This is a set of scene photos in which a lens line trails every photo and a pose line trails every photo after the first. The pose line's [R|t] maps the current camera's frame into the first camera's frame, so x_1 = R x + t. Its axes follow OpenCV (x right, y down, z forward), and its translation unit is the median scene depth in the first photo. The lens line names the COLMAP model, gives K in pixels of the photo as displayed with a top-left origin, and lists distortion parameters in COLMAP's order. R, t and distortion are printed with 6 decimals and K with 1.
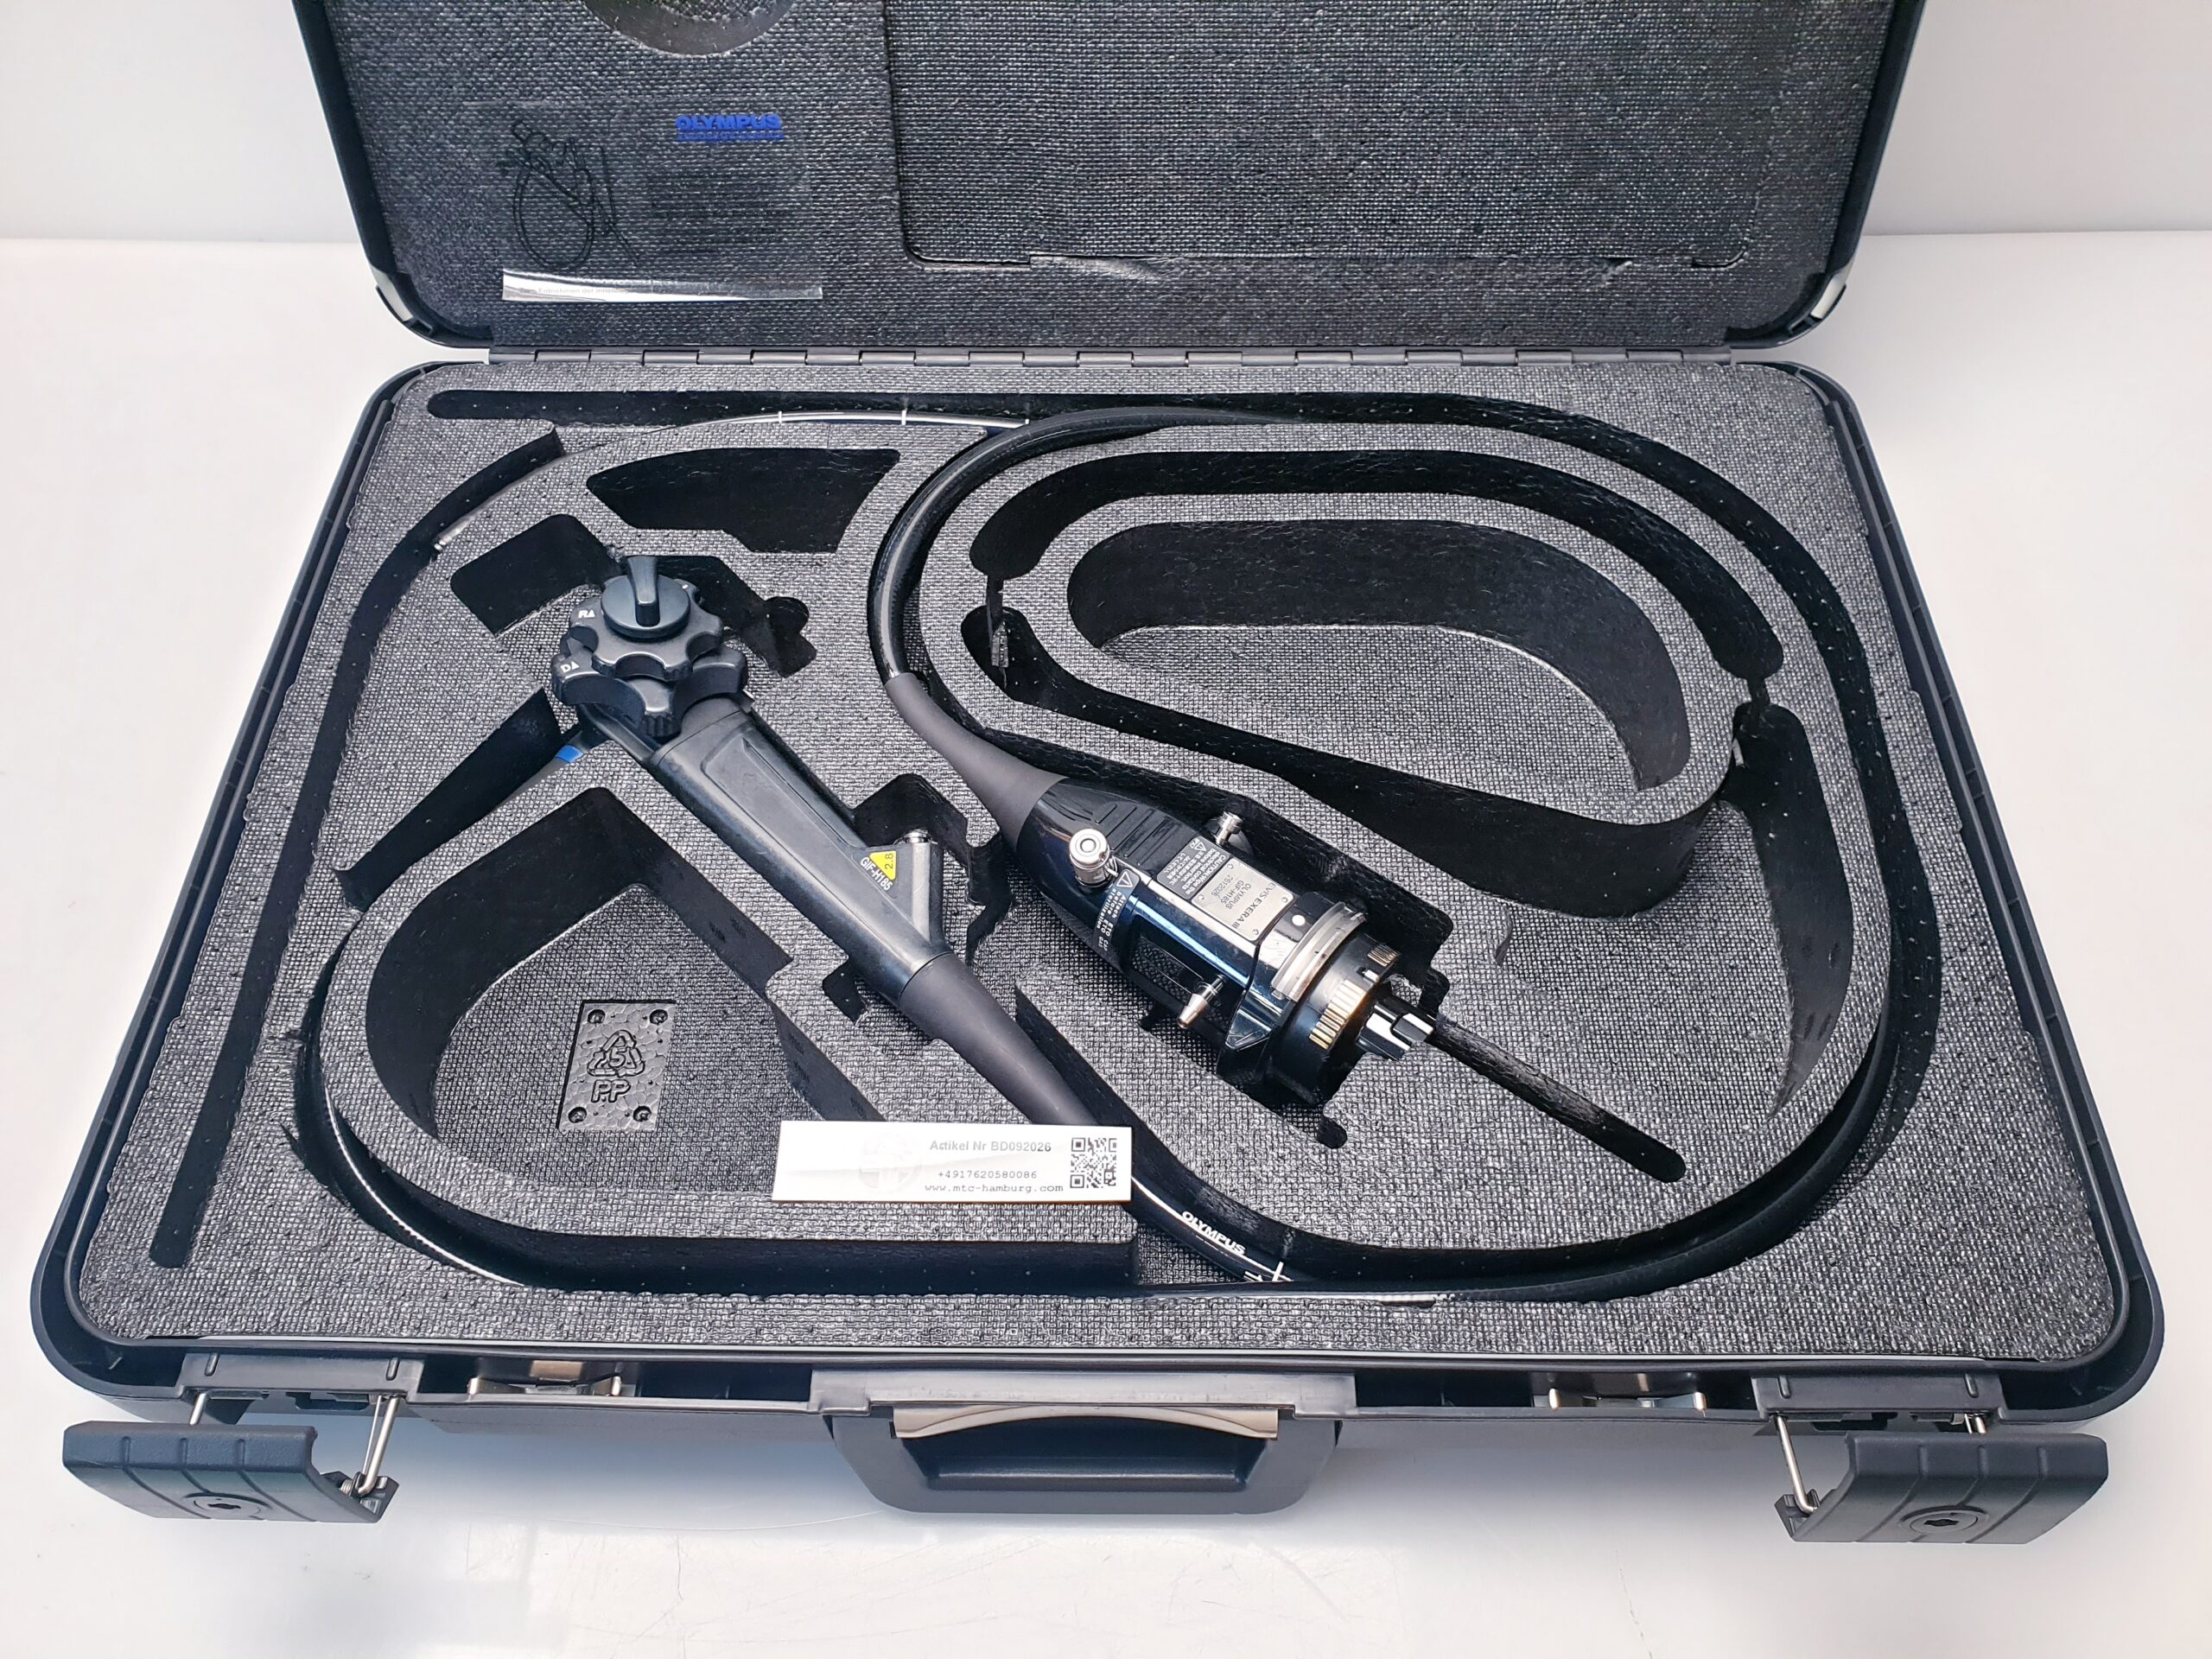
lens RADIAL K [[1678.1, 0, 1106.0], [0, 1678.1, 829.5], [0, 0, 1]] dist [0.120952, -0.325854]
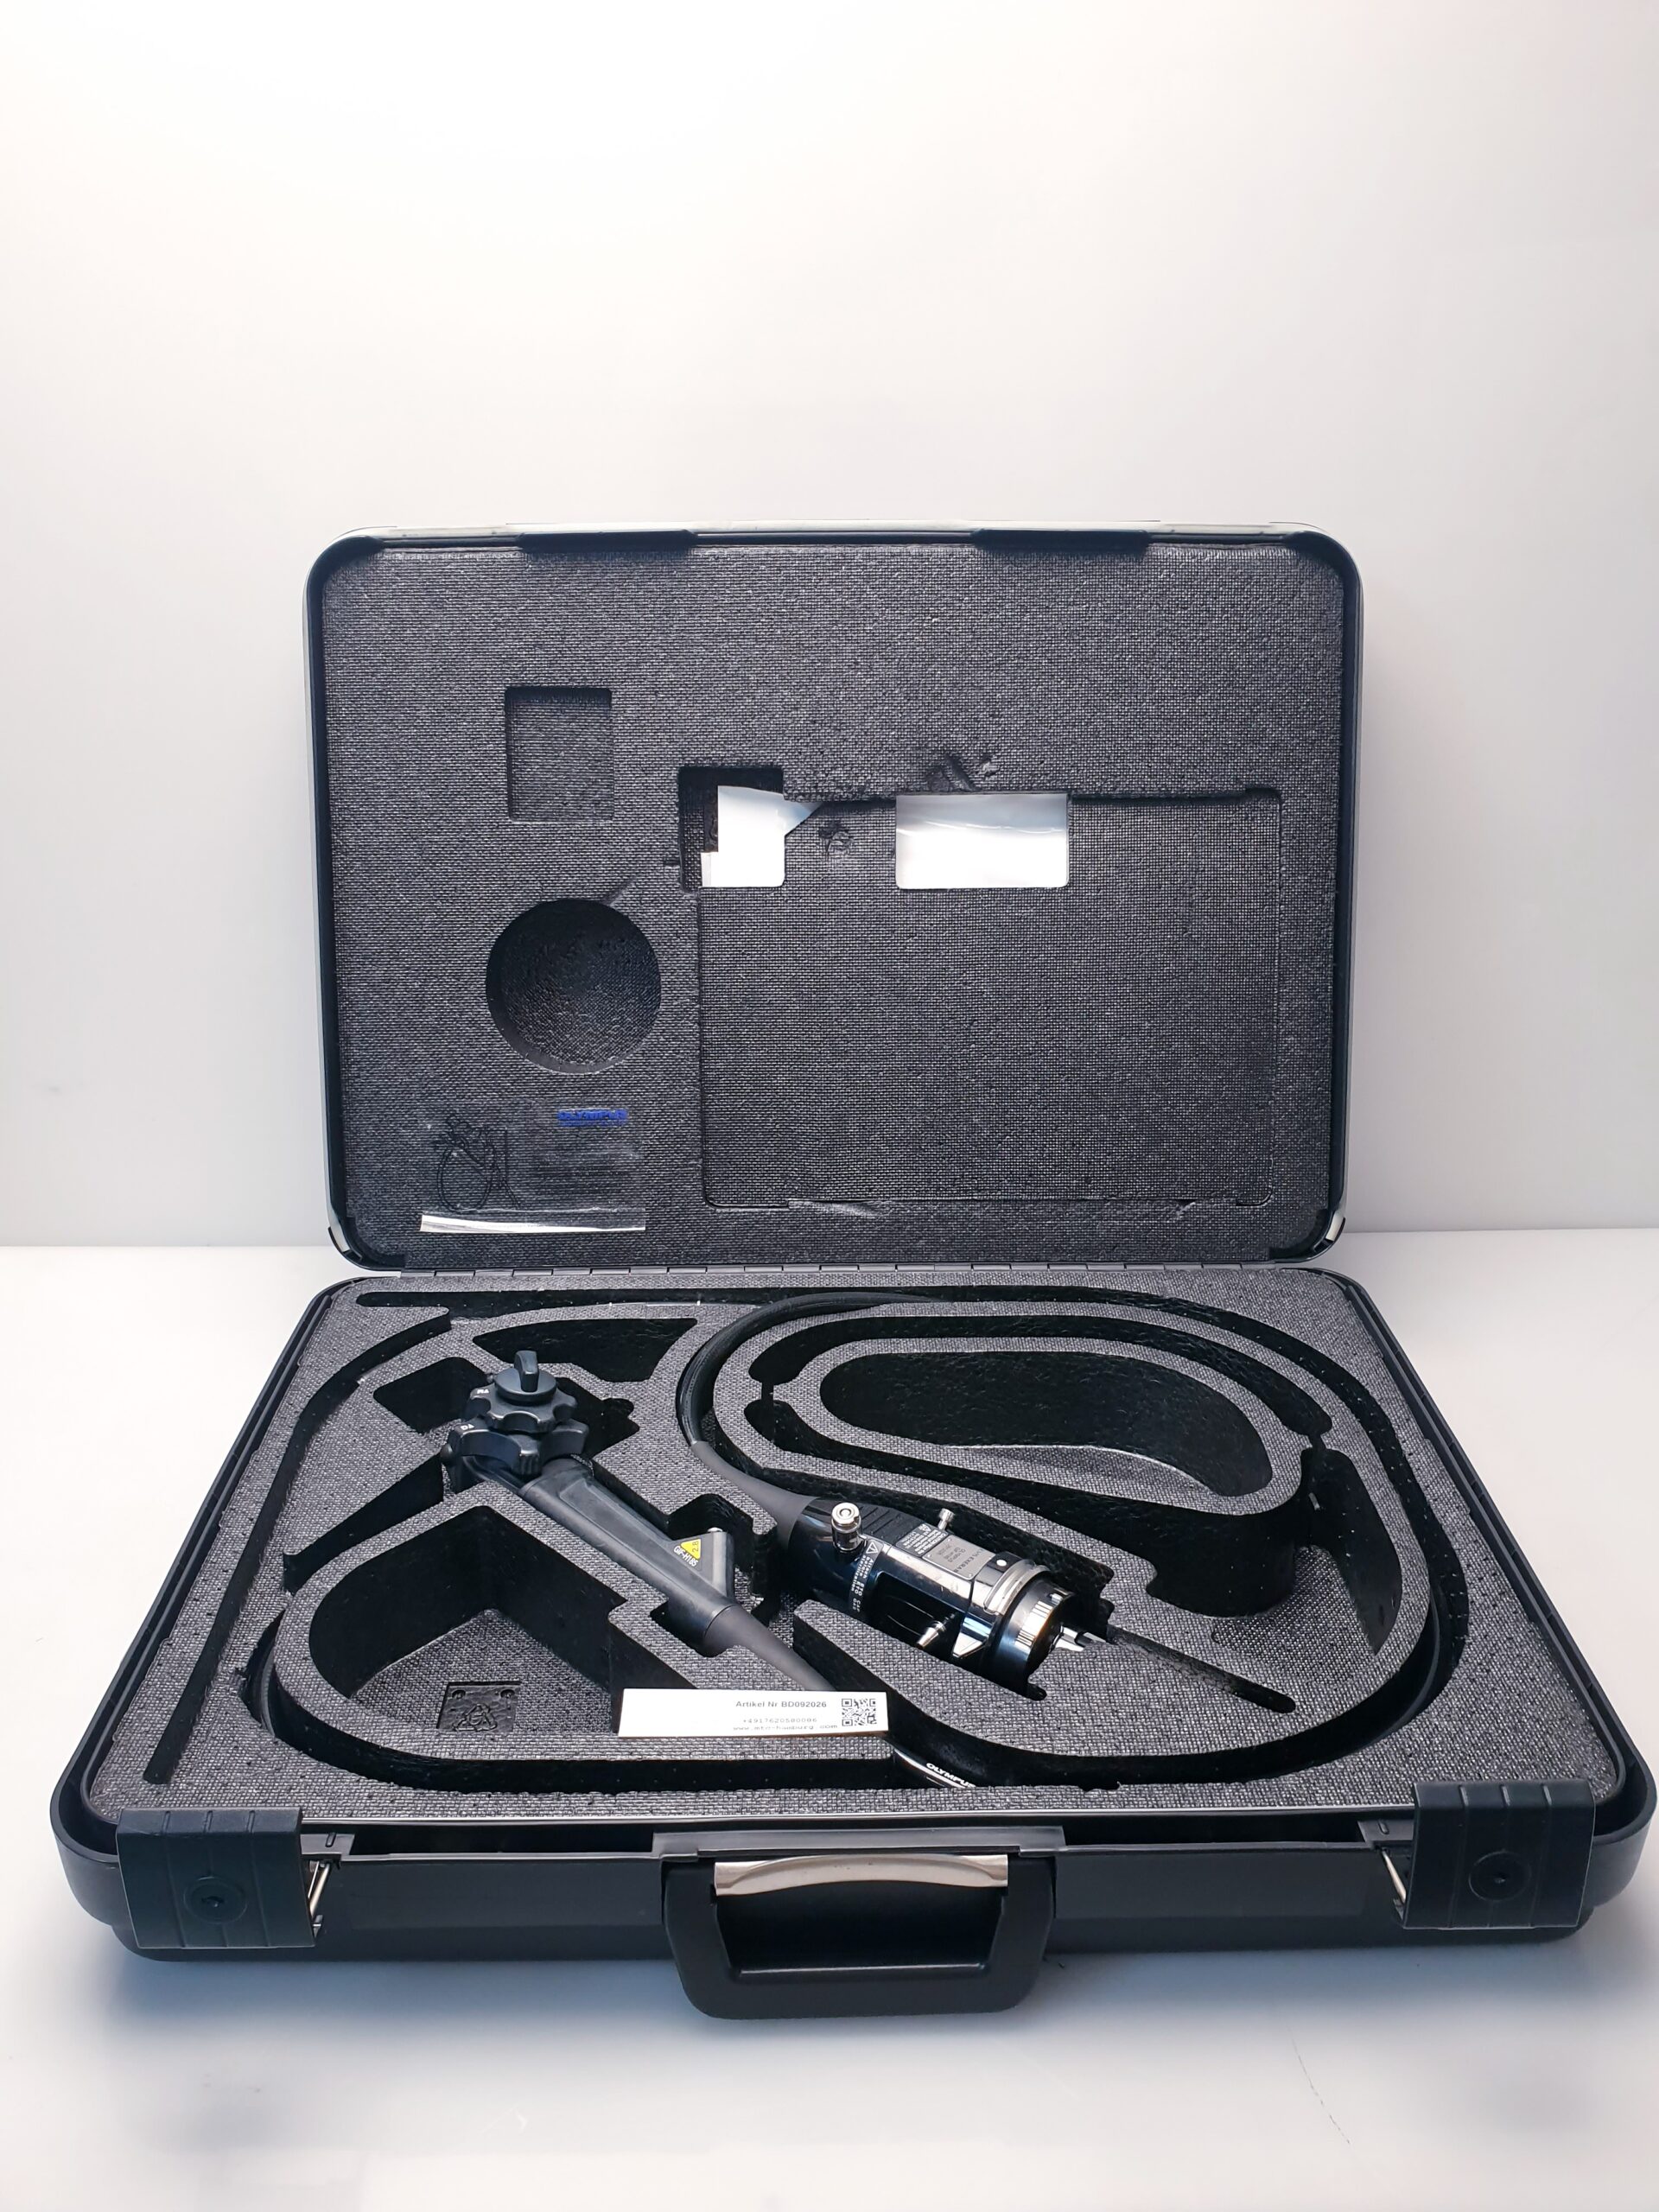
lens RADIAL K [[1678.1, 0, 829.5], [0, 1678.1, 1106.0], [0, 0, 1]] dist [0.120952, -0.325854]
pose [[0.999631, -0.001784, 0.027122, -0.055290], [0.015790, 0.850311, -0.526043, 0.414617], [-0.022123, 0.526277, 0.850025, -0.327993]]
